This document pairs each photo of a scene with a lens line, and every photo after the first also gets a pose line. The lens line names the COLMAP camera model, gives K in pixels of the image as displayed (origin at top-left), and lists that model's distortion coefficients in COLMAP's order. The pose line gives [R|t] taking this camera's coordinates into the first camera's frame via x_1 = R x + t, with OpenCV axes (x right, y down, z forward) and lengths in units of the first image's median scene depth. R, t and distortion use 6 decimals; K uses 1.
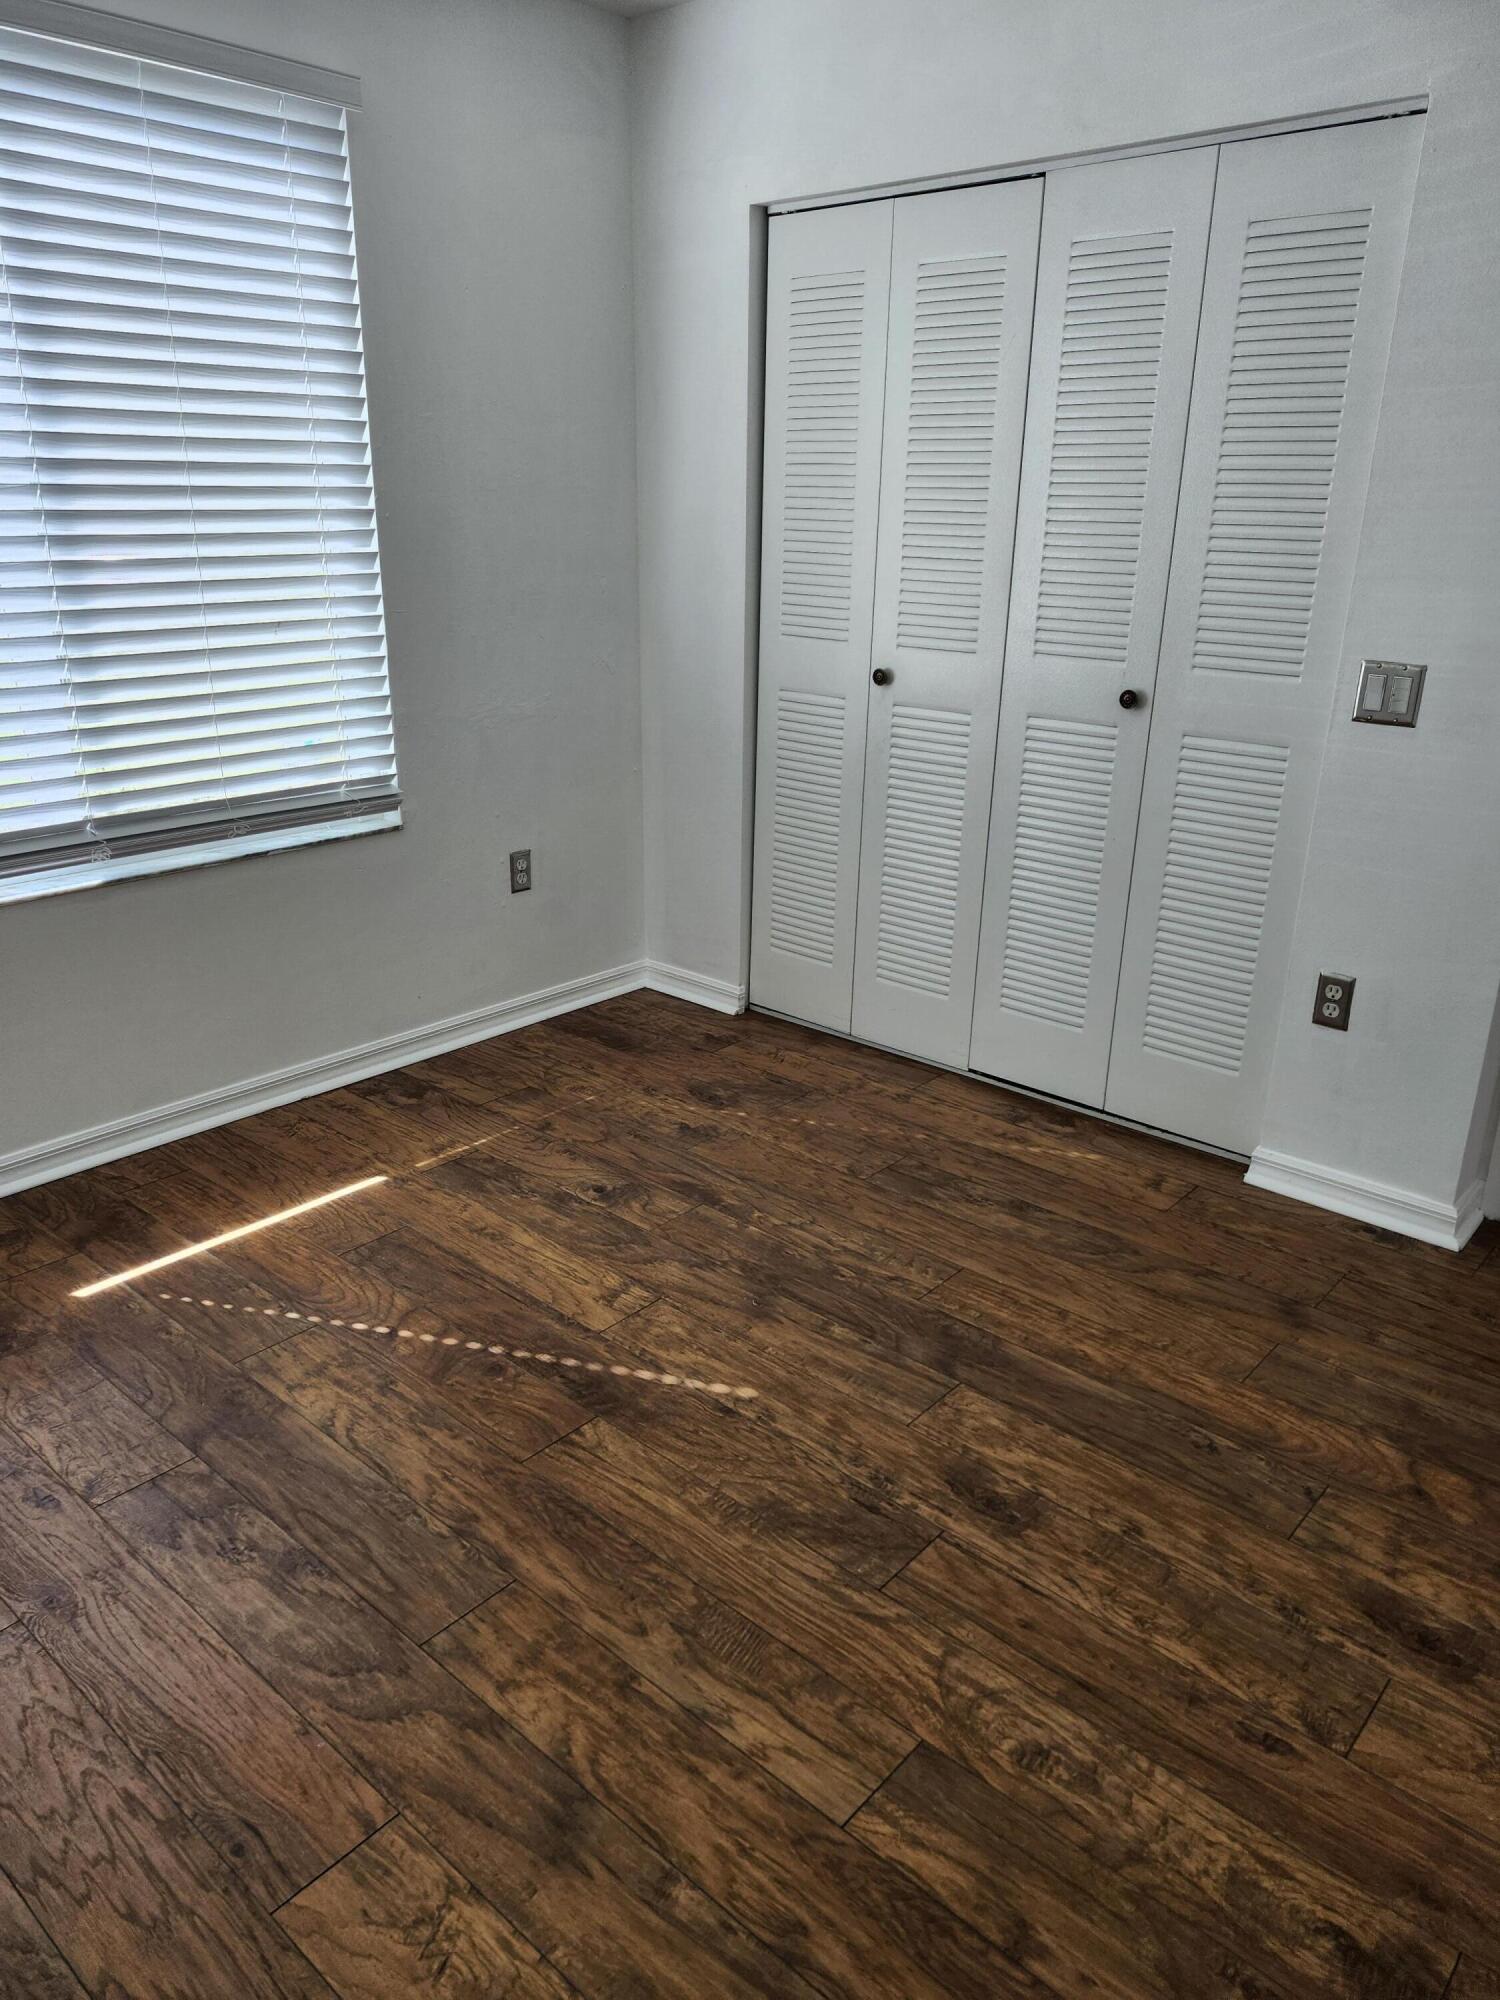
lens RADIAL K [[1391.3, 0, 737.4], [0, 1391.3, 1013.2], [0, 0, 1]] dist [0.086967, -0.118383]
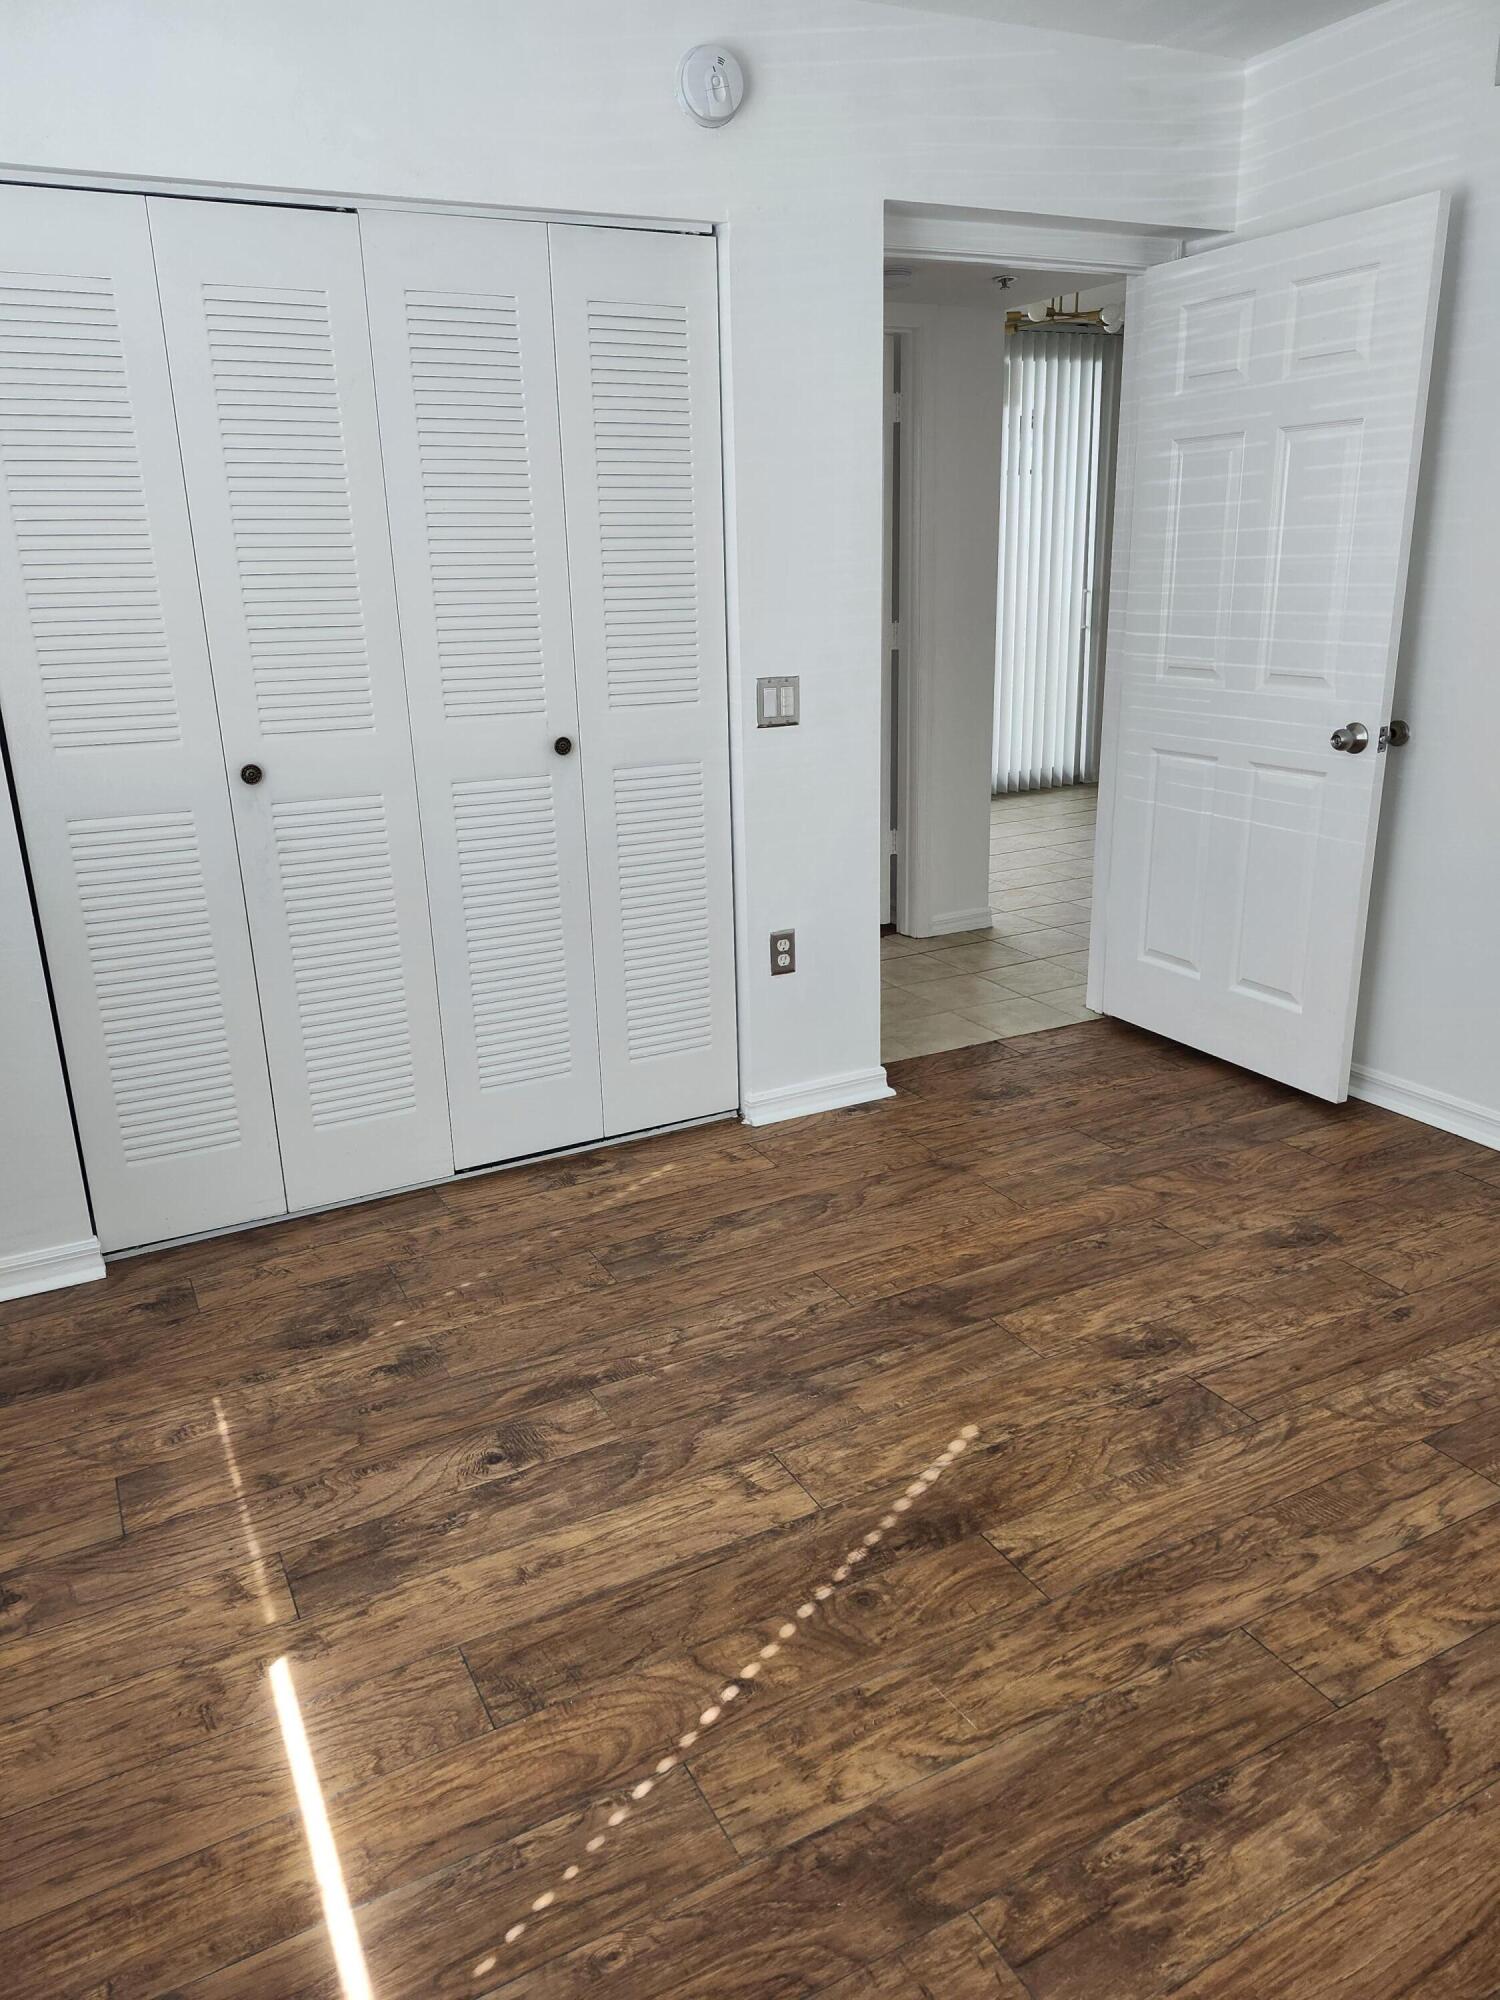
lens RADIAL K [[1391.3, 0, 737.4], [0, 1391.3, 1013.2], [0, 0, 1]] dist [0.086967, -0.118383]
pose [[0.353428, -0.314257, 0.881097, -0.690555], [0.357164, 0.915861, 0.183390, -0.199757], [-0.864594, 0.249881, 0.435932, 0.525423]]
